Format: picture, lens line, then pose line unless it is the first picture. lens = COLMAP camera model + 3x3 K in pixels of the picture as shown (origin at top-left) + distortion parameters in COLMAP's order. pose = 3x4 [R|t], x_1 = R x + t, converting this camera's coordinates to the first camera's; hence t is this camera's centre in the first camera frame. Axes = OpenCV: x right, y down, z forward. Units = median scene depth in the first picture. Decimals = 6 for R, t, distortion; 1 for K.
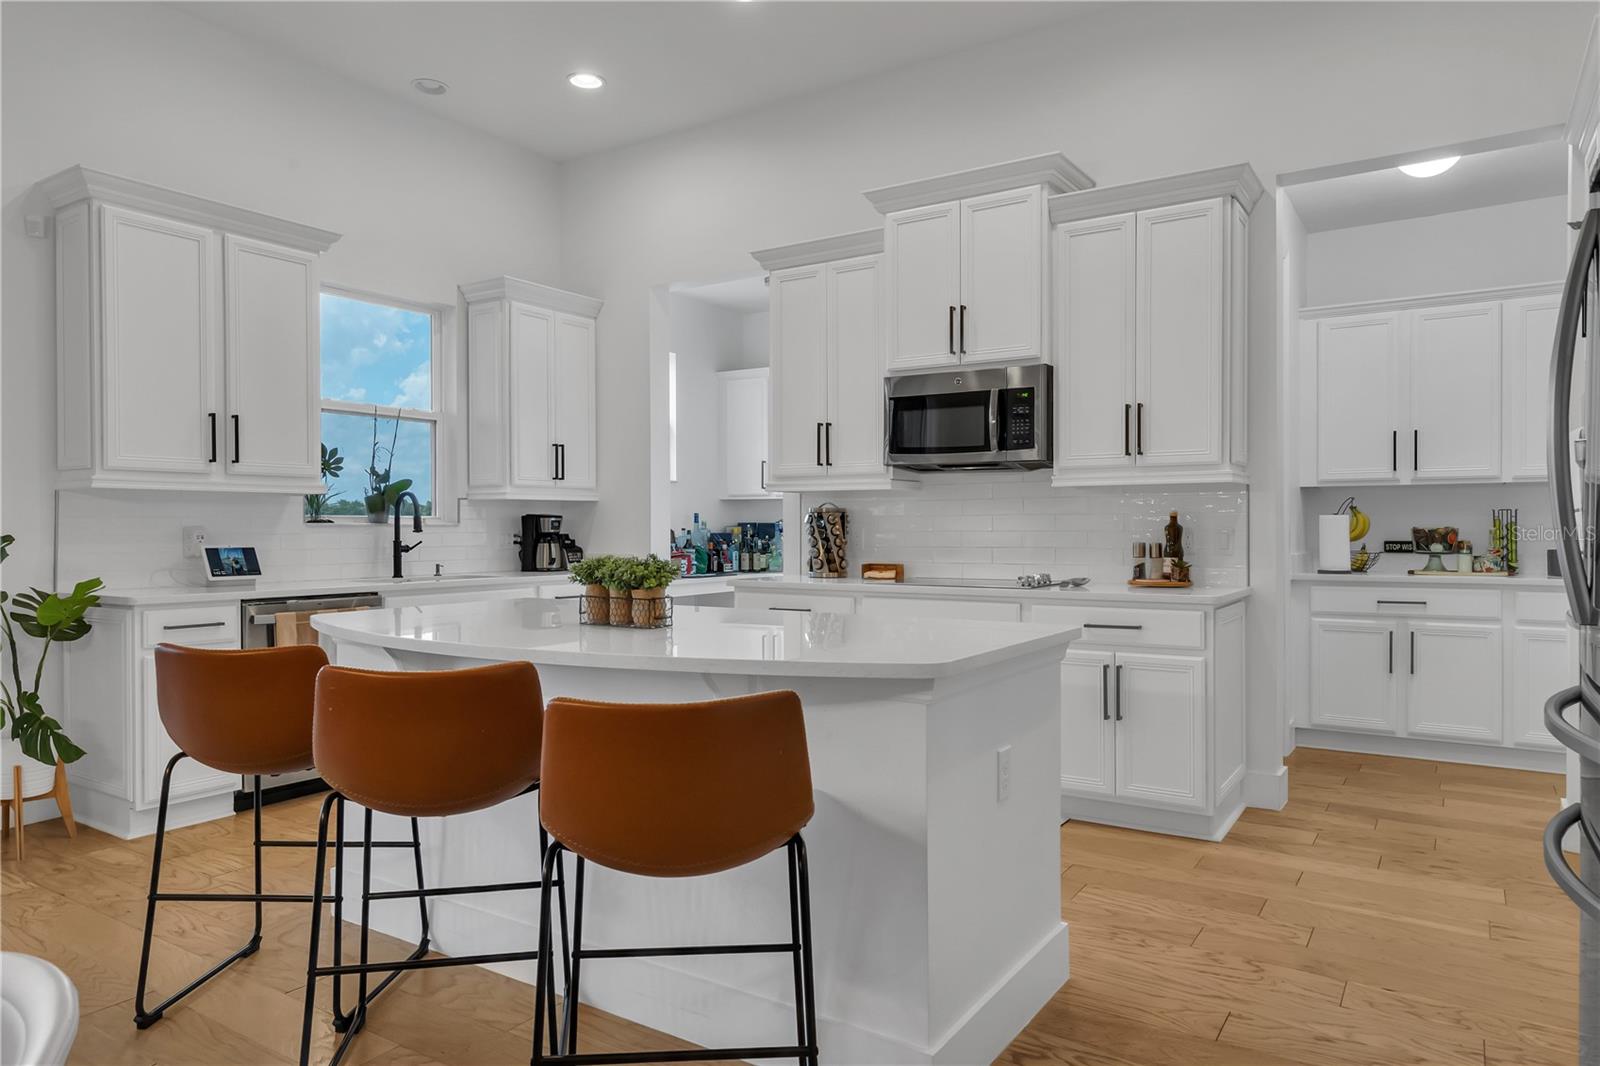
lens RADIAL K [[1005.8, 0, 800.0], [0, 1005.8, 533.0], [0, 0, 1]] dist [0.005210, -0.000037]
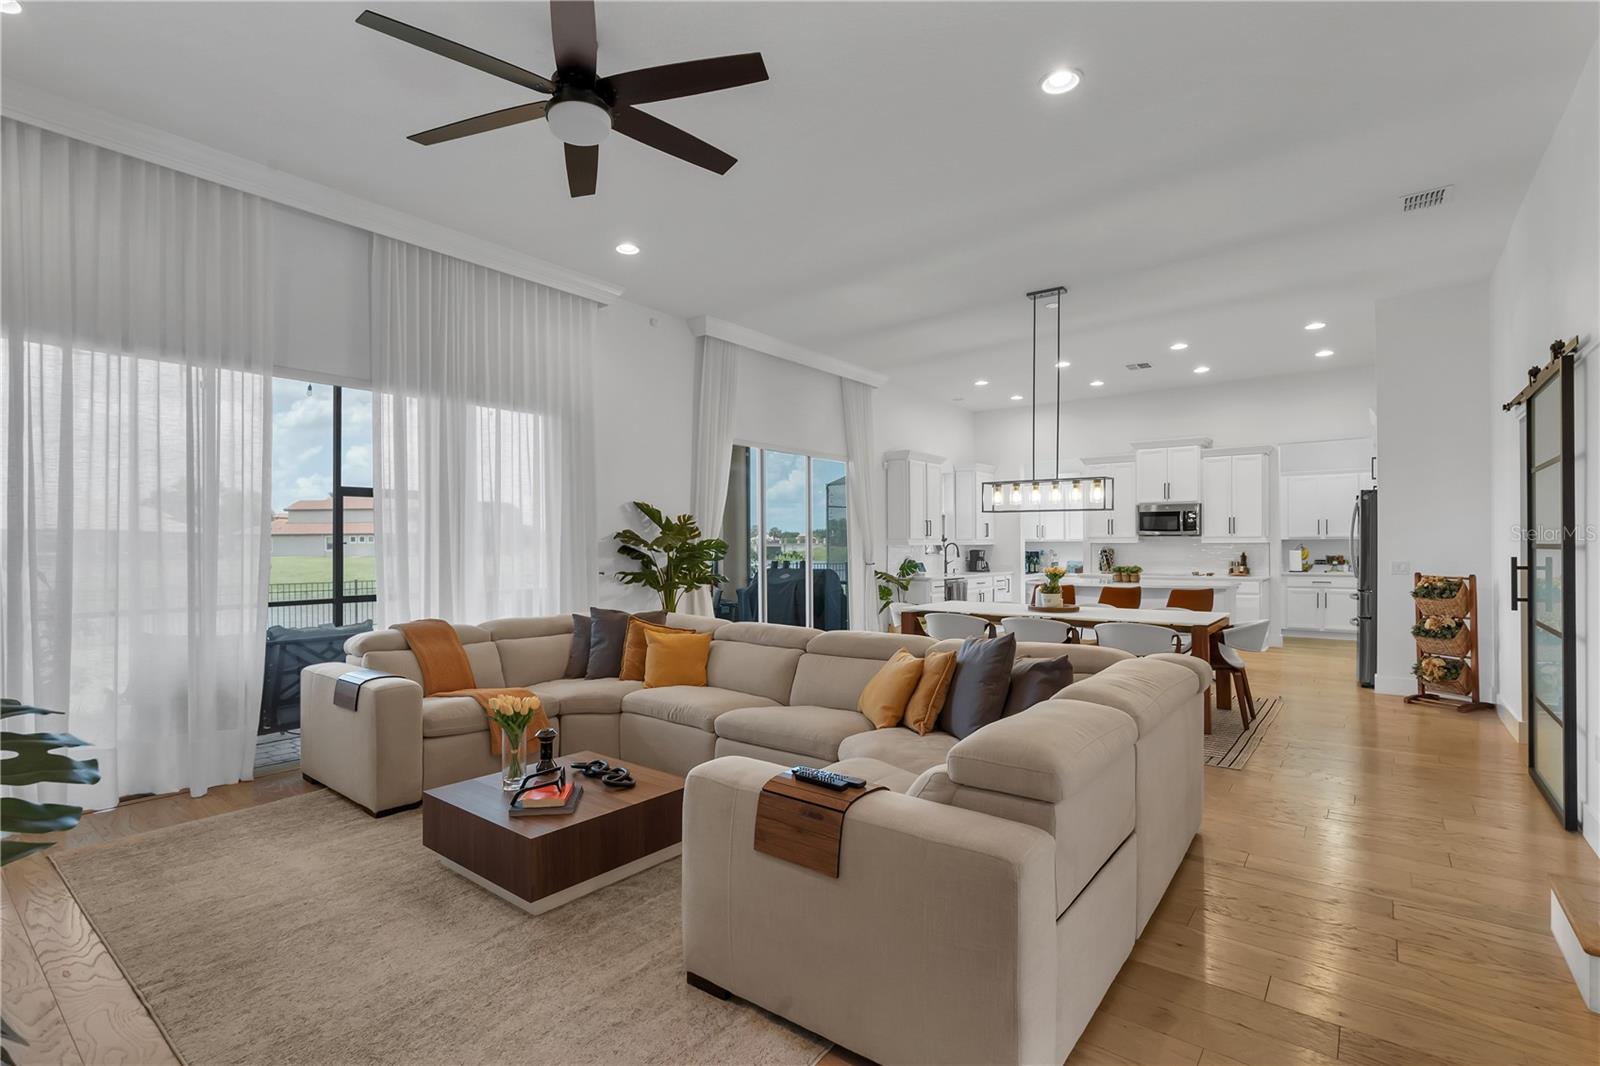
lens RADIAL K [[728.8, 0, 798.3], [0, 728.8, 542.3], [0, 0, 1]] dist [0.002231, 0.000077]
pose [[0.996728, -0.002830, -0.080779, -0.676917], [0.002103, 0.999957, -0.009081, -0.025876], [0.080801, 0.008882, 0.996691, -1.119003]]
